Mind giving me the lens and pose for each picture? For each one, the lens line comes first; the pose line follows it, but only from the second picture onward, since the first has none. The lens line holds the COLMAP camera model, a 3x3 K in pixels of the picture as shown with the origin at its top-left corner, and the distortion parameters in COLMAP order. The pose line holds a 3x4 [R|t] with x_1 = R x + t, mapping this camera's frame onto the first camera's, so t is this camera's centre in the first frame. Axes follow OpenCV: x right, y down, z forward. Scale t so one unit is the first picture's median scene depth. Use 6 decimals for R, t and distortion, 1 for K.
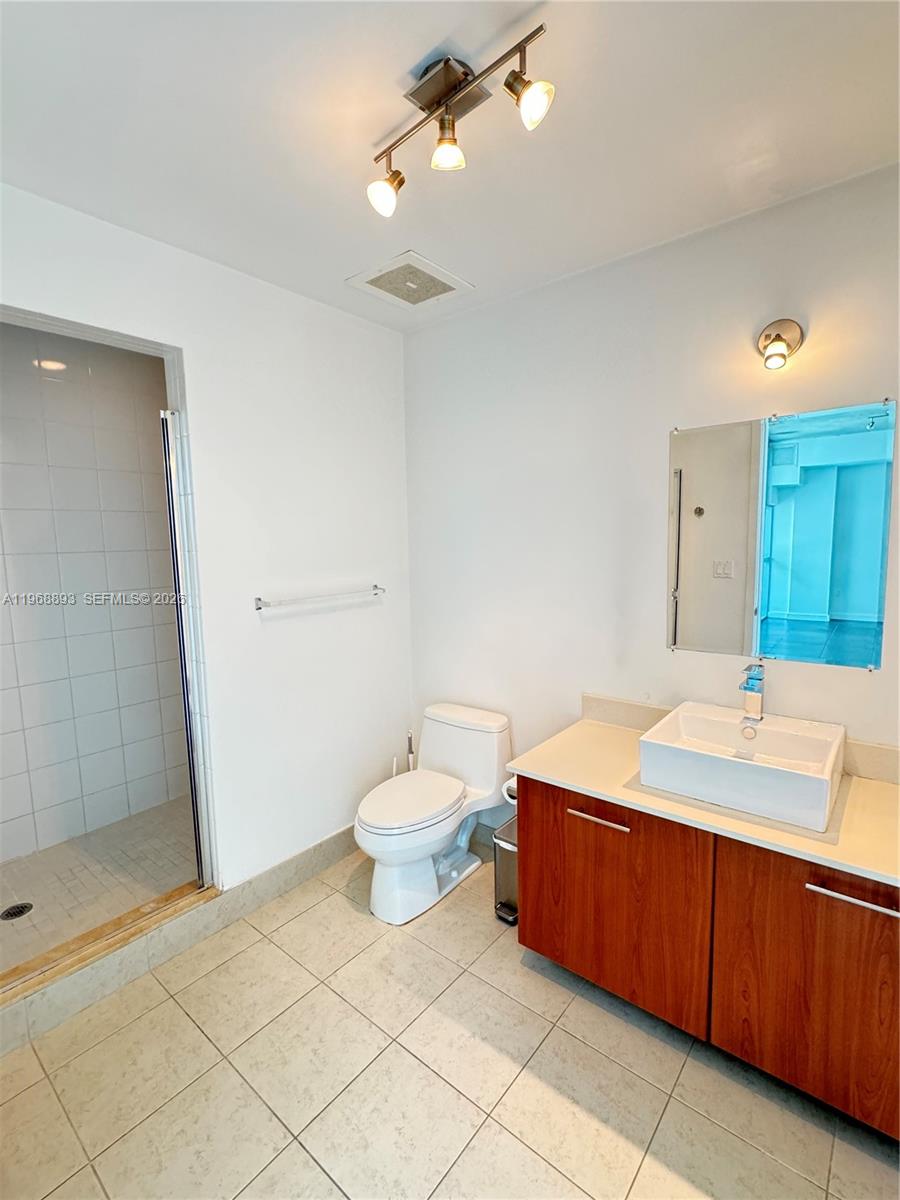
lens RADIAL K [[549.3, 0, 449.0], [0, 549.3, 602.4], [0, 0, 1]] dist [-0.000892, -0.000293]
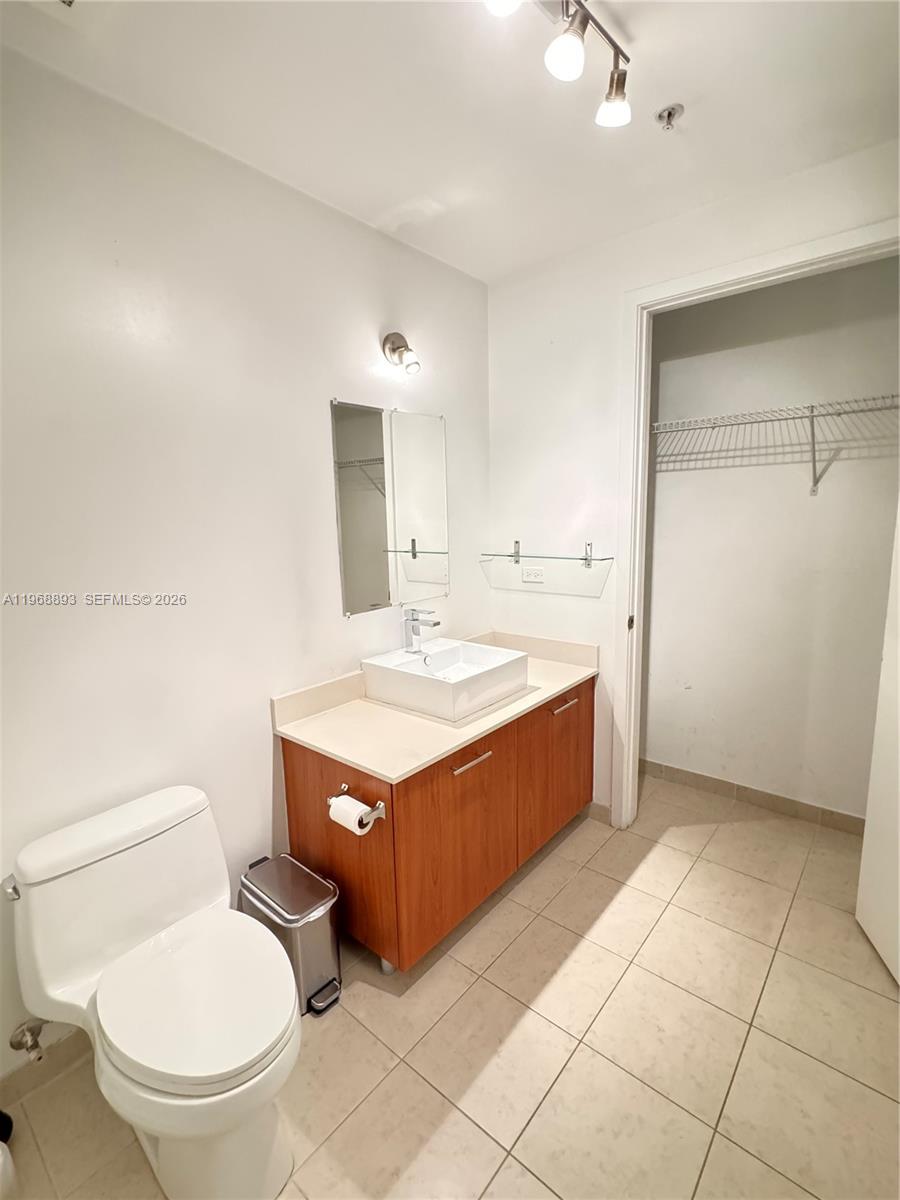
lens RADIAL K [[549.3, 0, 447.9], [0, 549.3, 594.1], [0, 0, 1]] dist [-0.000892, -0.000293]
pose [[0.022695, -0.138224, 0.990141, -0.750940], [0.145739, 0.980274, 0.133506, -0.083890], [-0.989063, 0.141272, 0.042392, 0.939346]]
